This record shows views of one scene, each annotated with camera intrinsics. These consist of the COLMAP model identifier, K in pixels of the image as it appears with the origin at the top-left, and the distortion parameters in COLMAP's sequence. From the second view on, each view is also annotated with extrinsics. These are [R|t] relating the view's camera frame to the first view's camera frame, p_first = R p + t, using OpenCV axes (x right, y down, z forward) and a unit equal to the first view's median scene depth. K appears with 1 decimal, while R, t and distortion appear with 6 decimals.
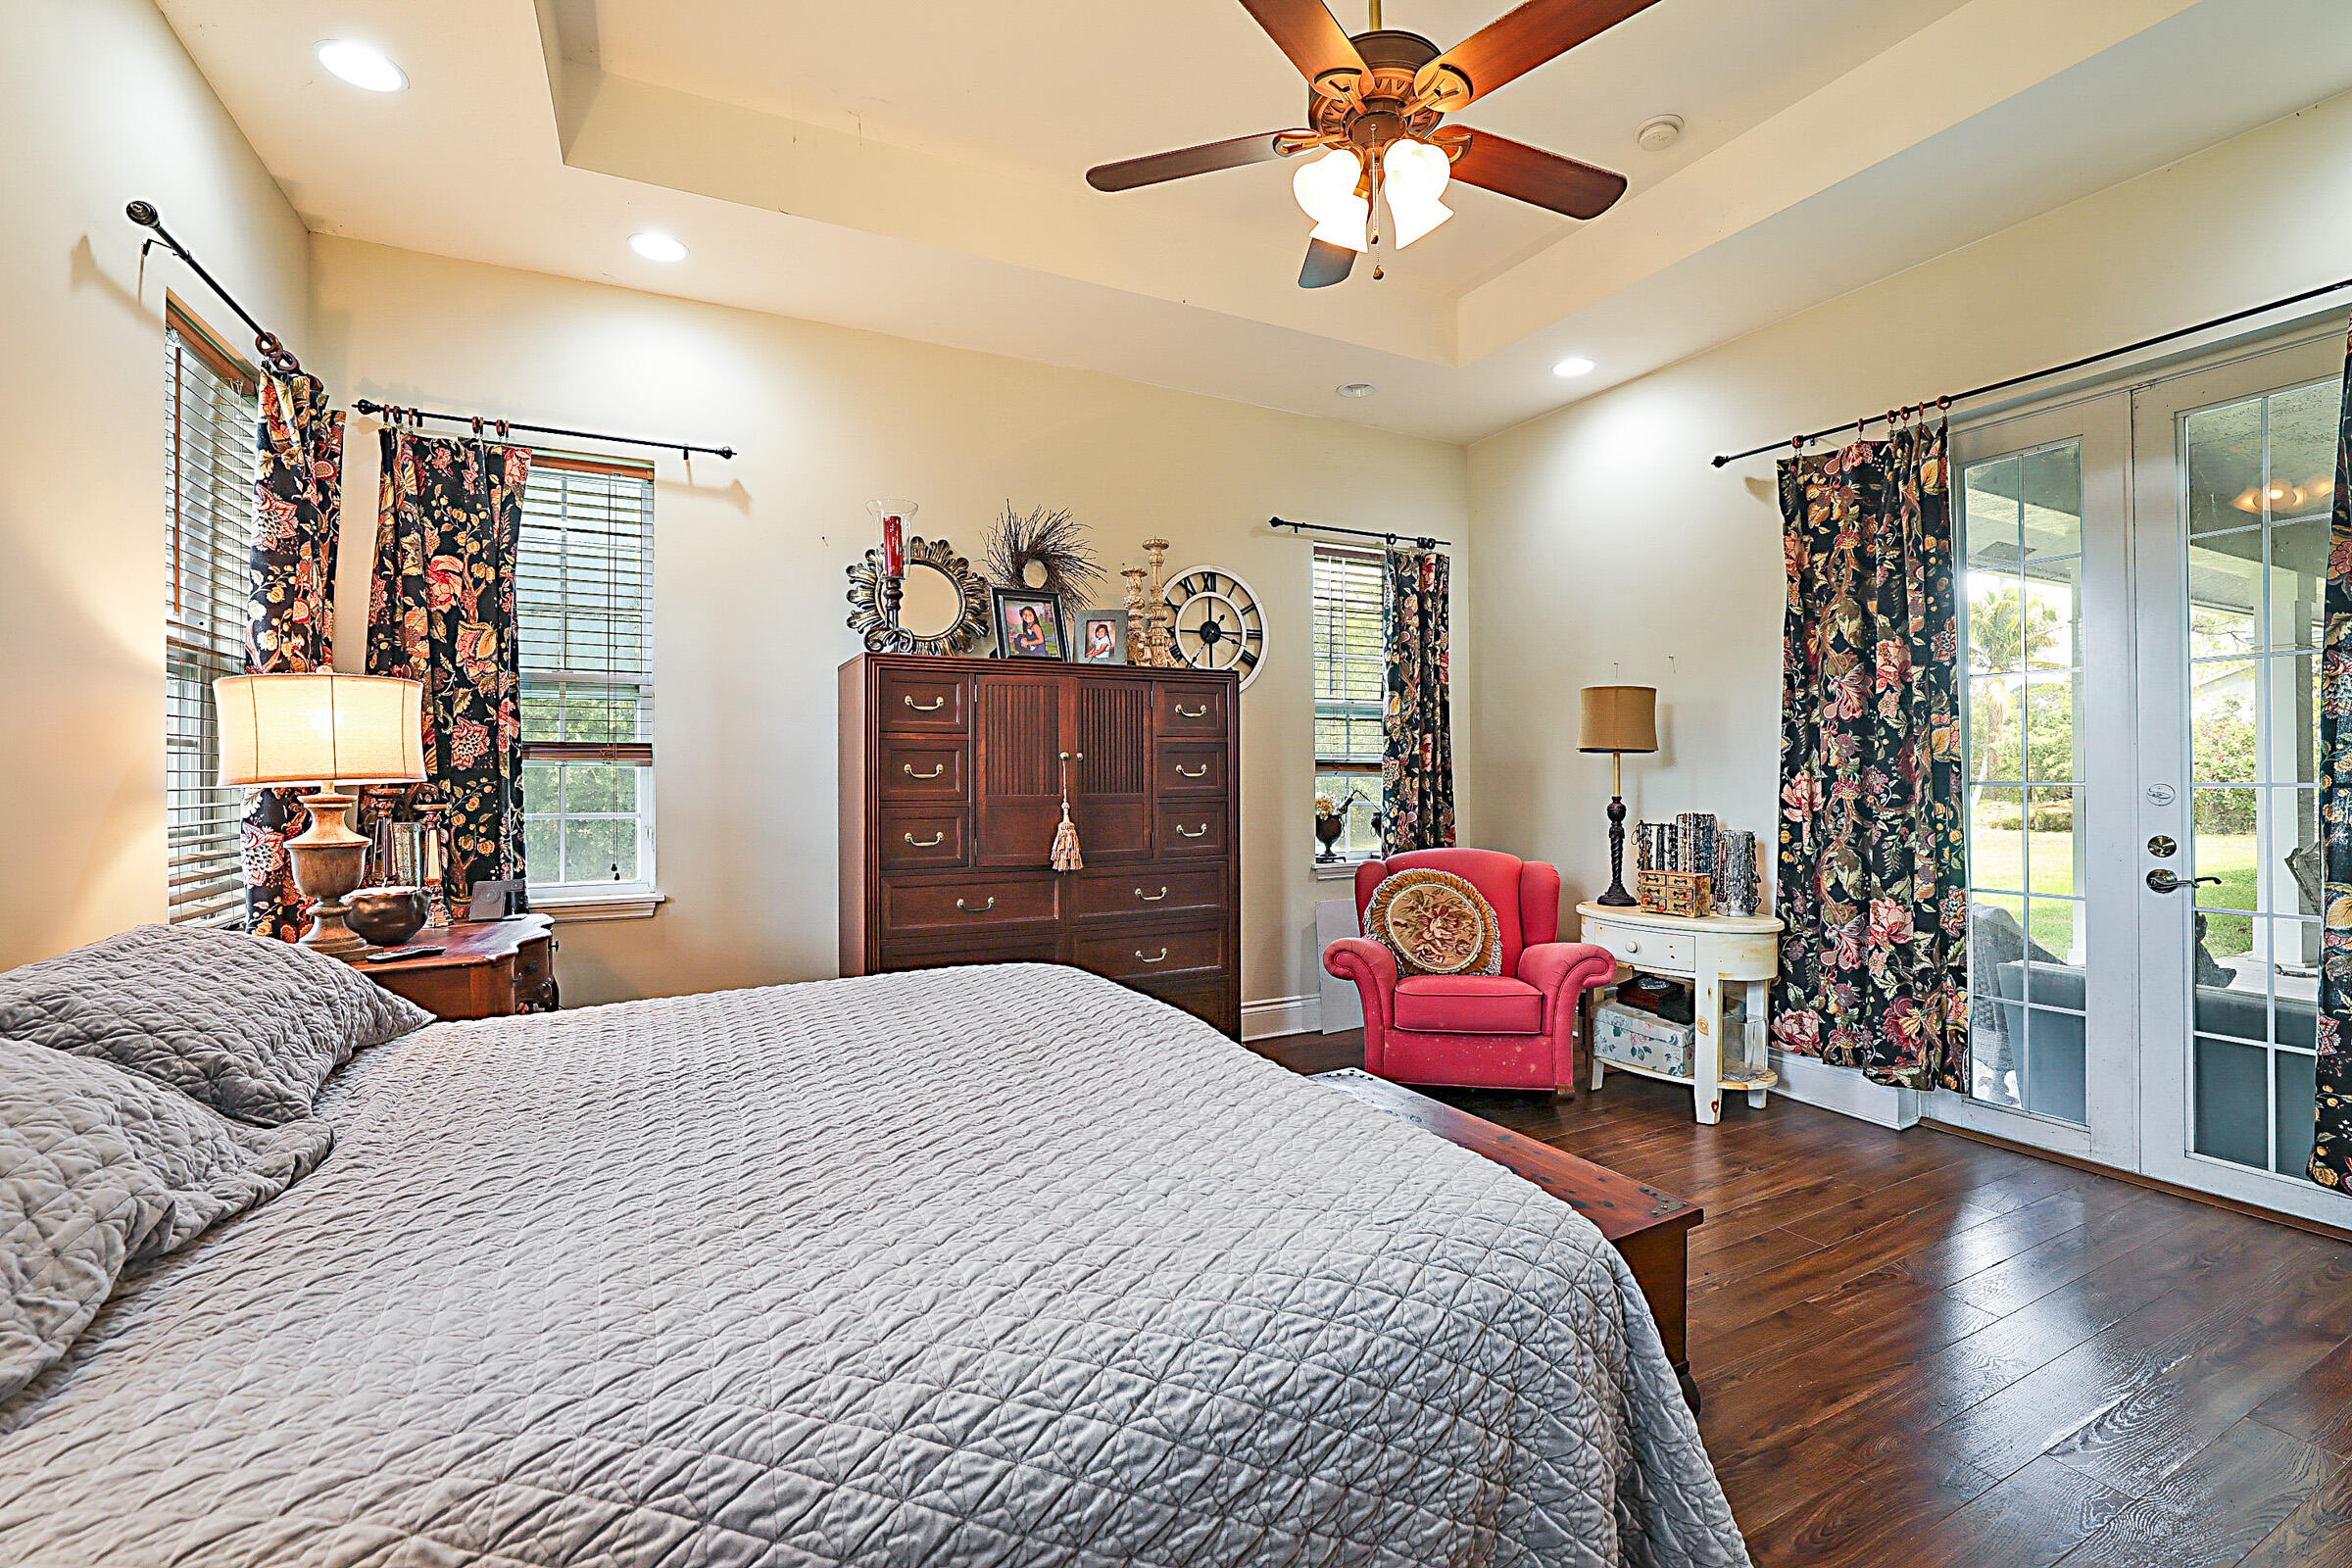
lens RADIAL K [[1005.3, 0, 1162.1], [0, 1005.3, 770.6], [0, 0, 1]] dist [-0.031734, 0.008747]
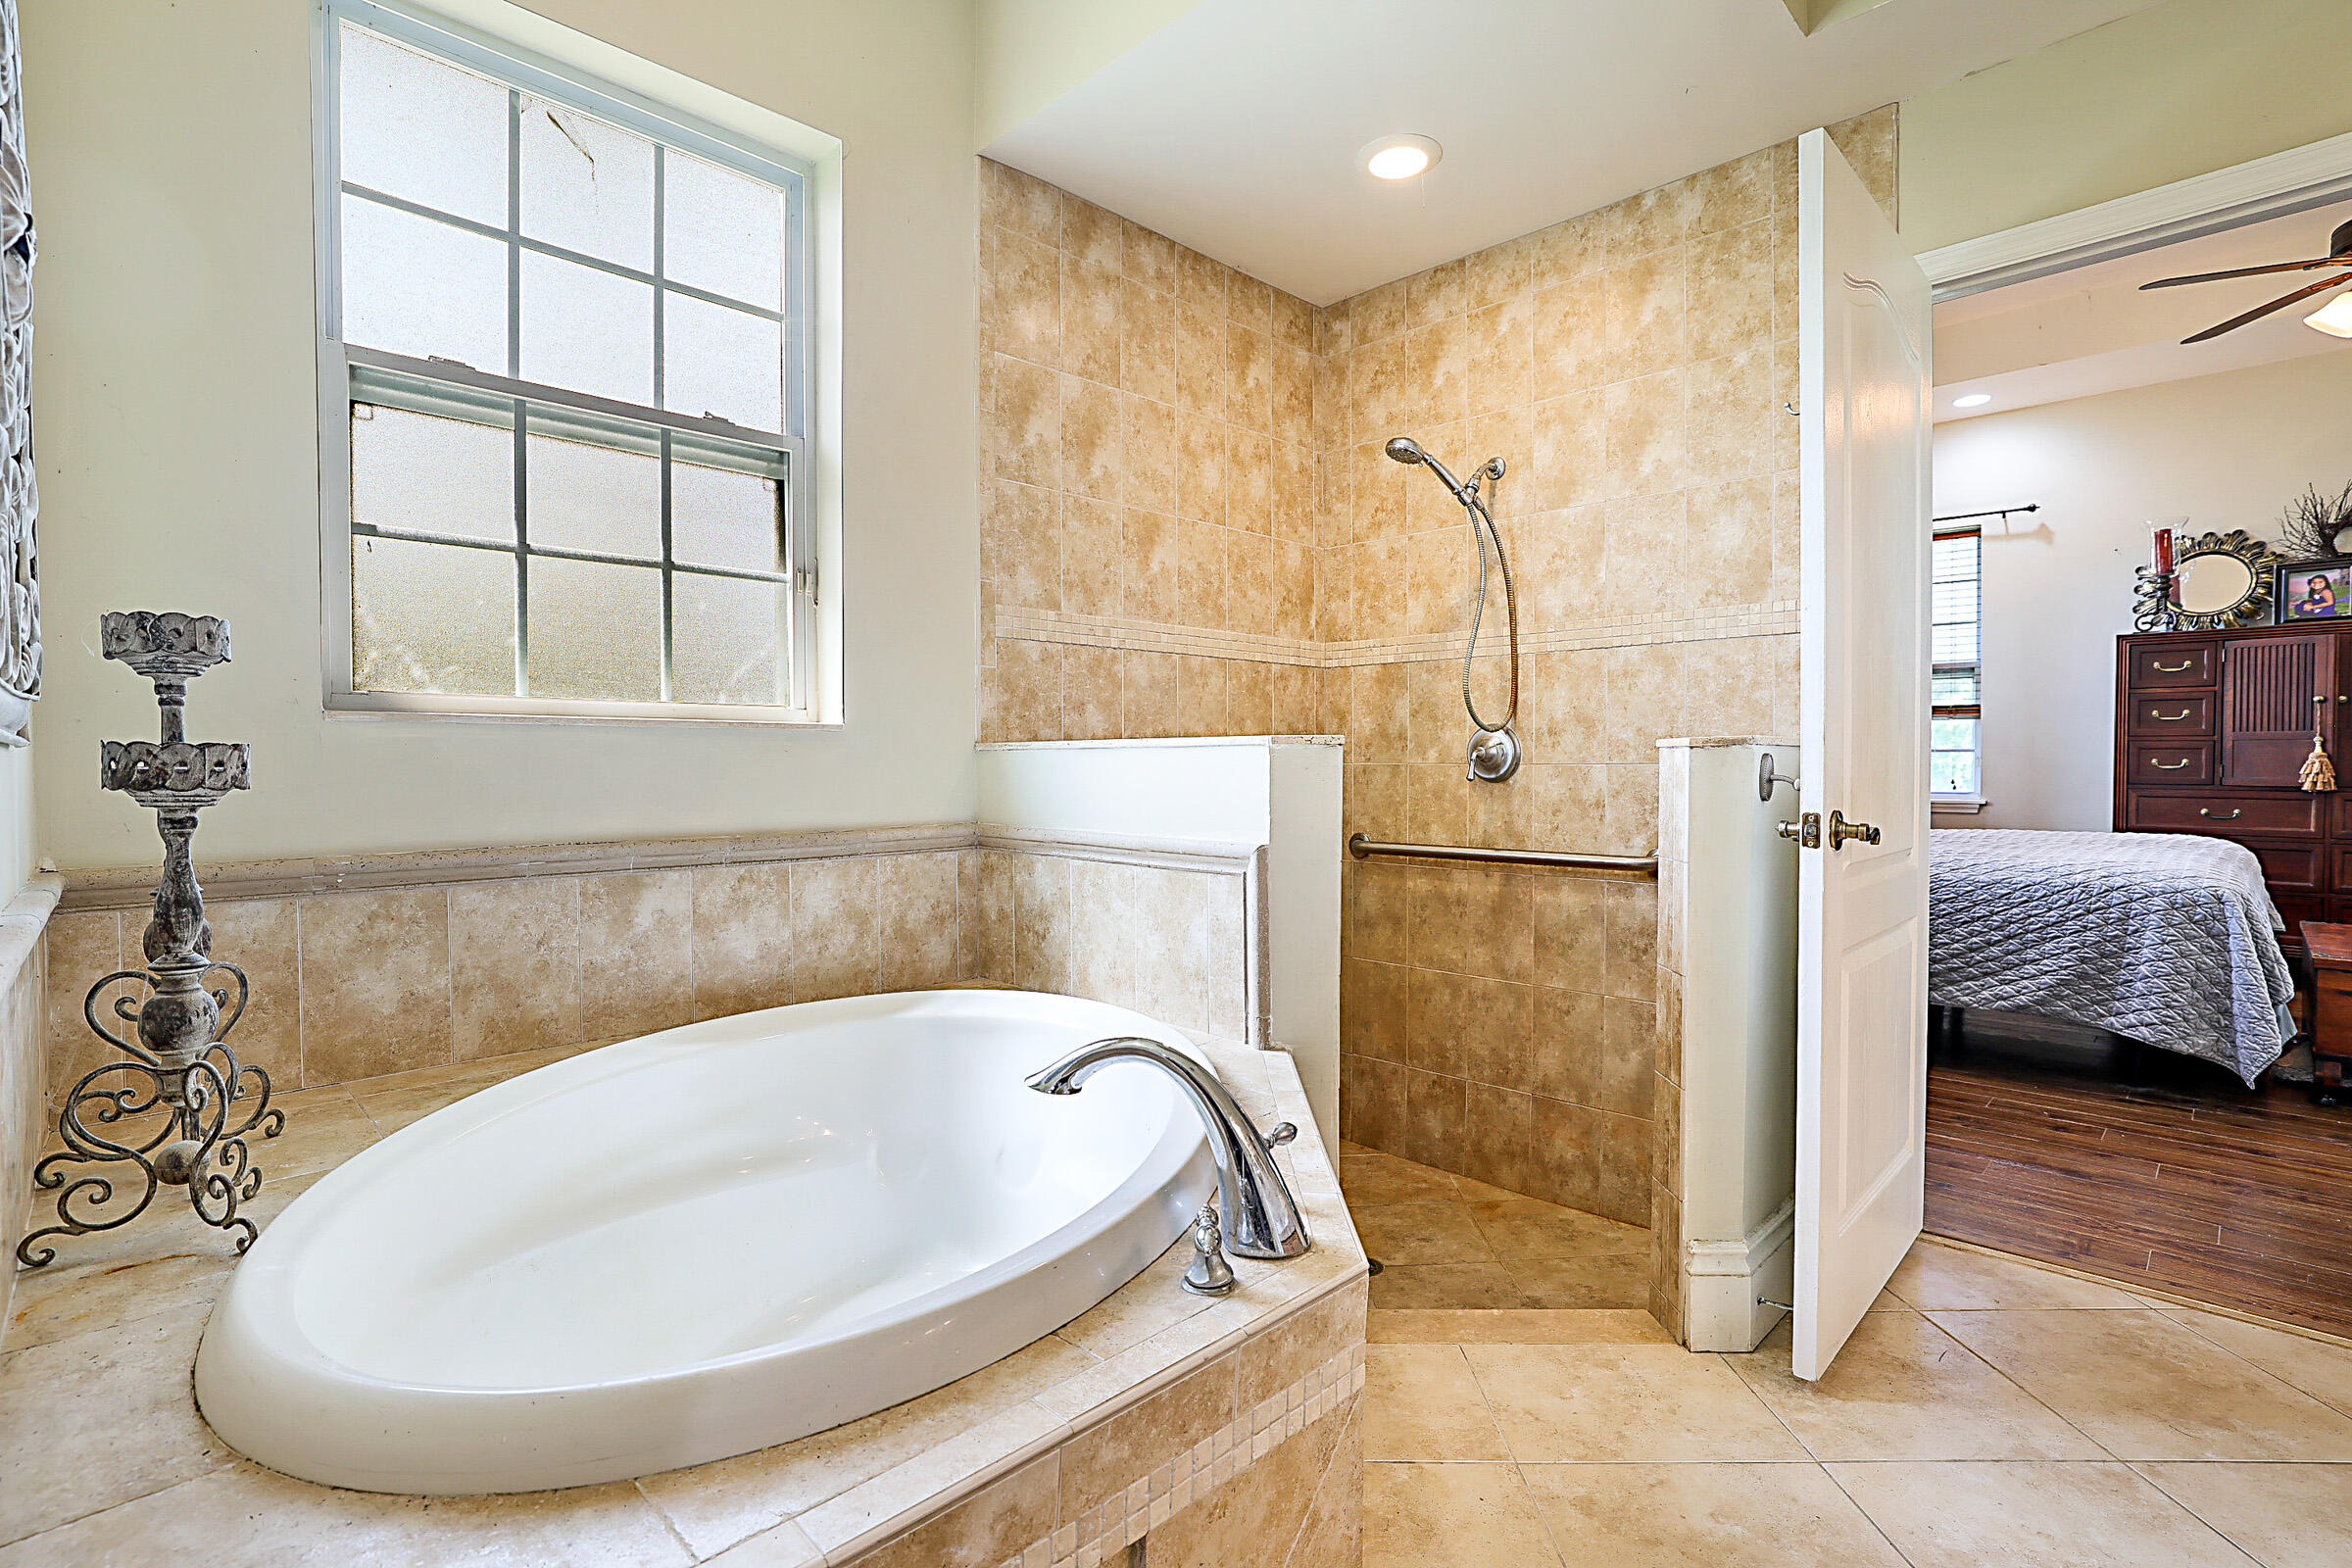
lens RADIAL K [[1114.1, 0, 1162.8], [0, 1114.1, 775.6], [0, 0, 1]] dist [-0.015826, 0.010964]
pose [[0.318732, 0.013776, -0.947745, 0.698791], [-0.000397, 0.999896, 0.014401, 0.056834], [0.947845, -0.004213, 0.318705, -0.736840]]
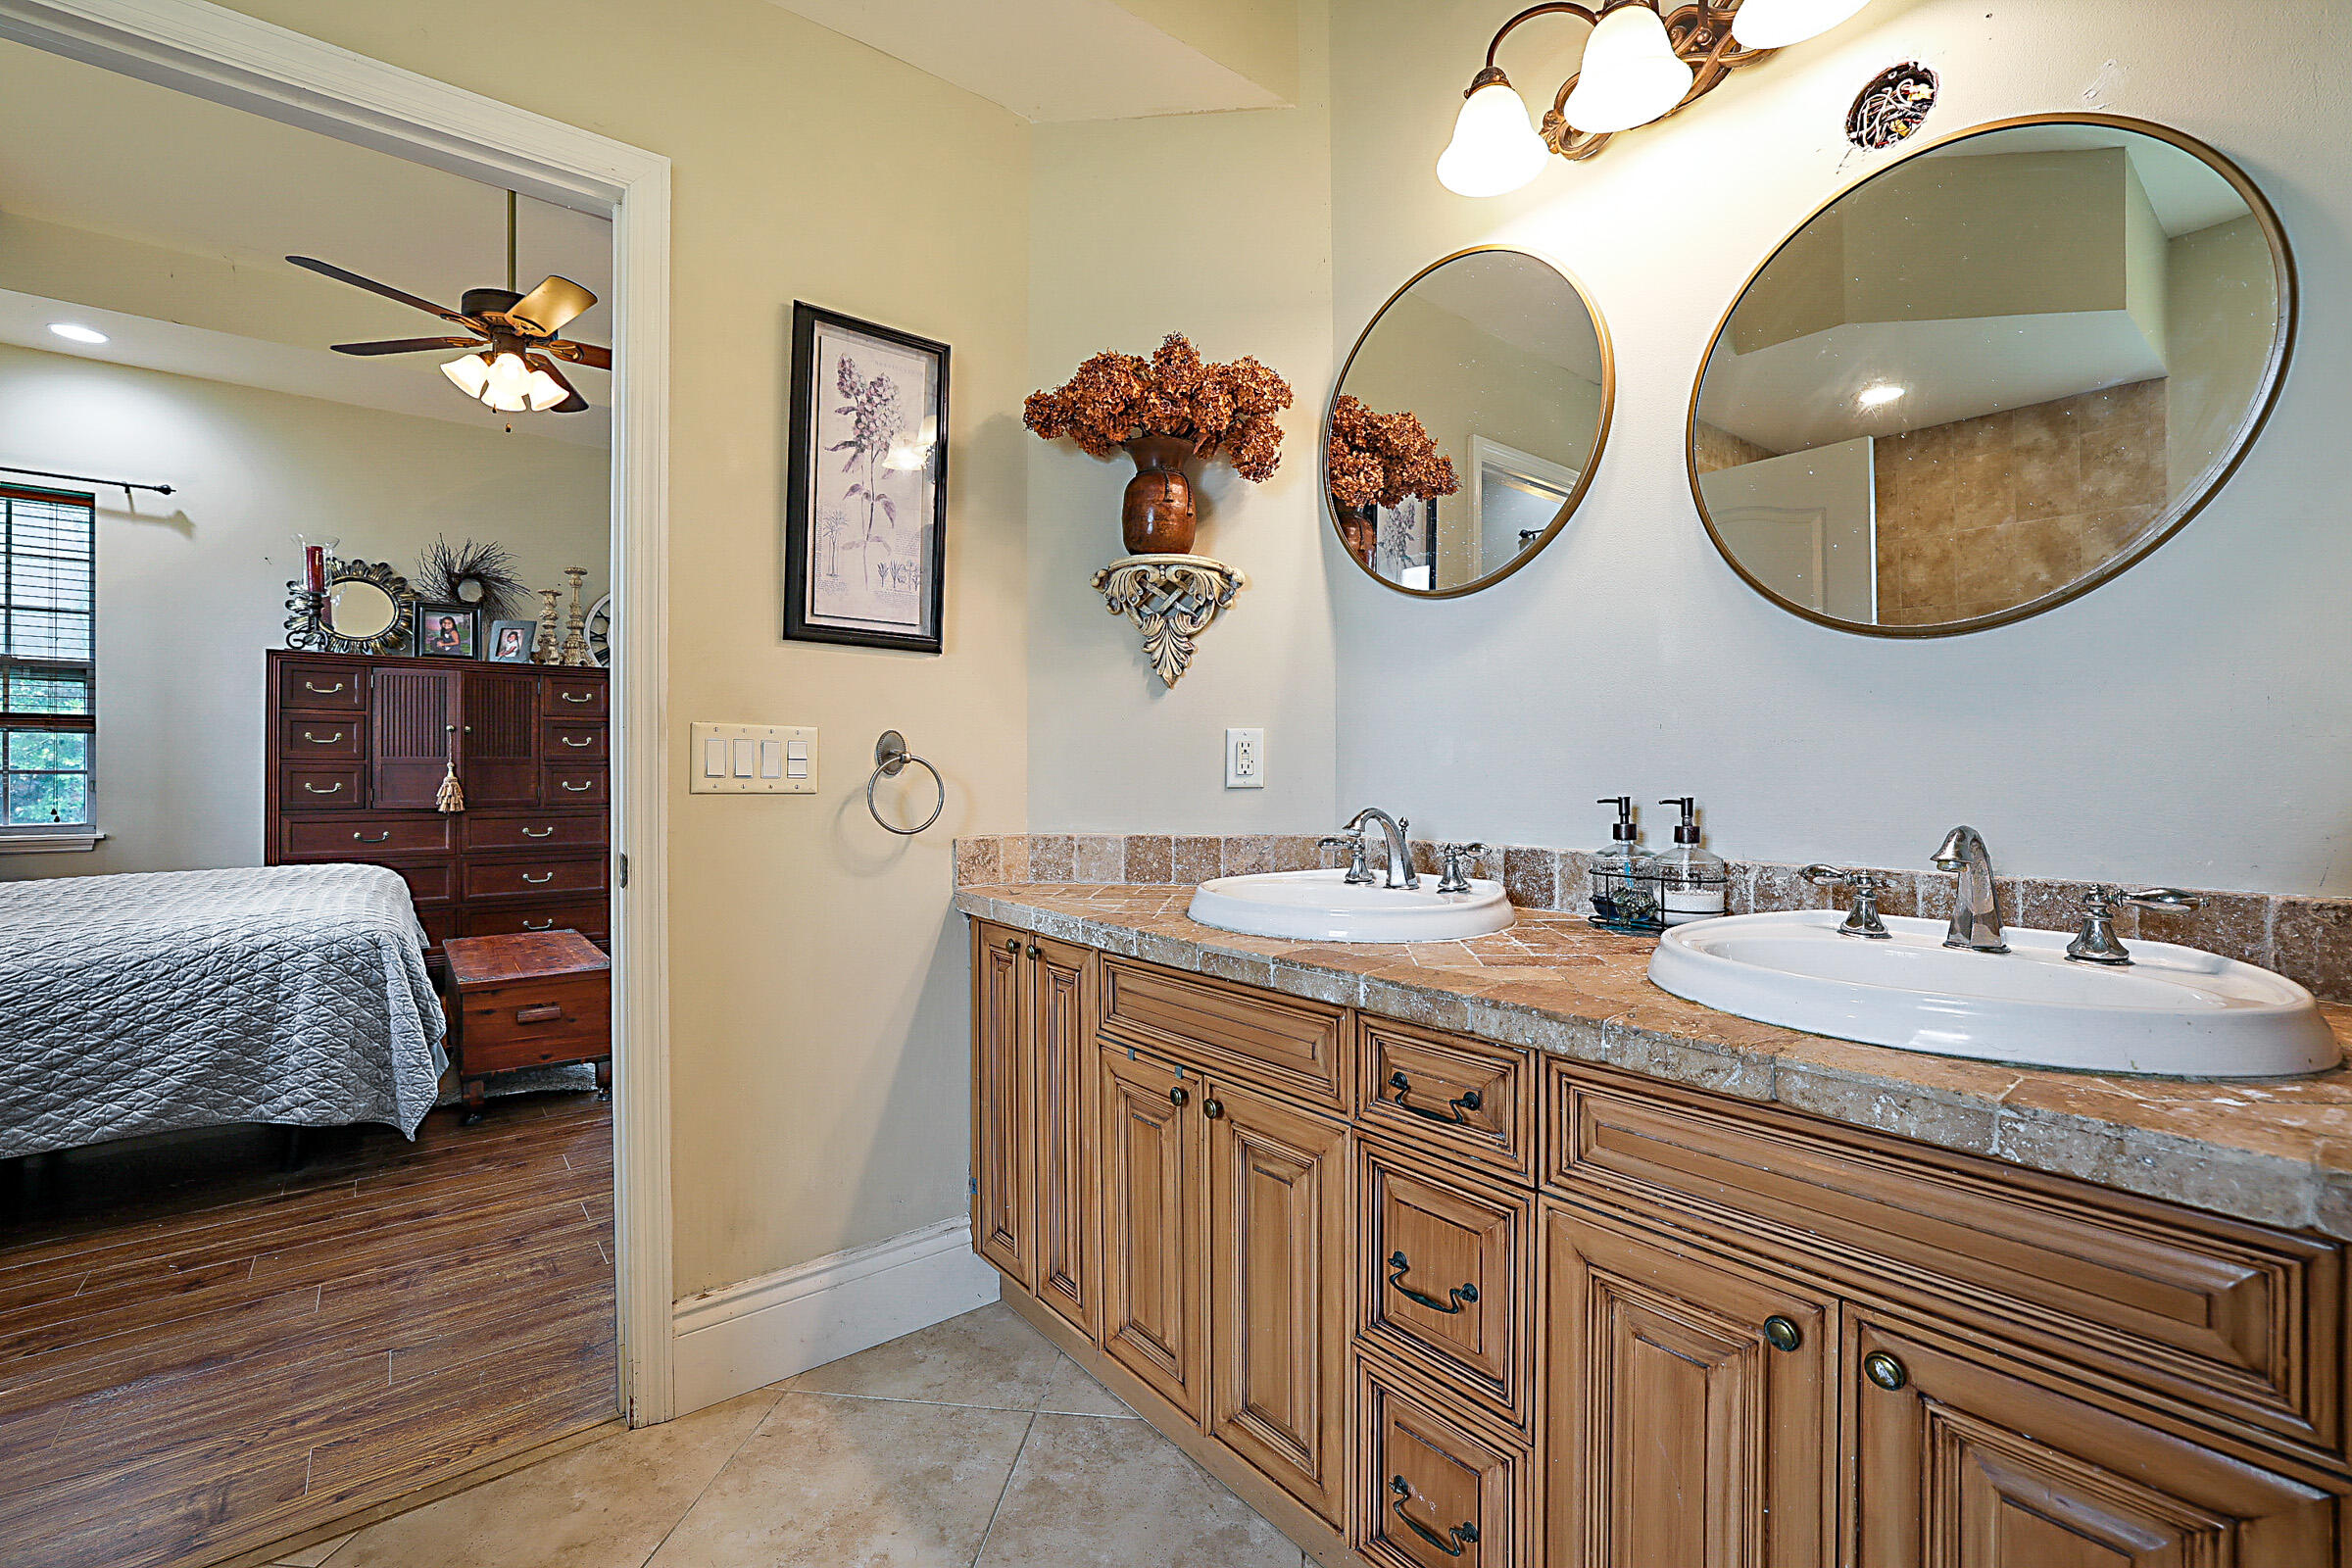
lens RADIAL K [[1005.3, 0, 1192.4], [0, 1005.3, 779.6], [0, 0, 1]] dist [-0.031734, 0.008747]
pose [[0.977396, 0.001331, 0.211412, 0.564355], [-0.002251, 0.999989, 0.004111, 0.044118], [-0.211405, -0.004494, 0.977388, -0.492952]]
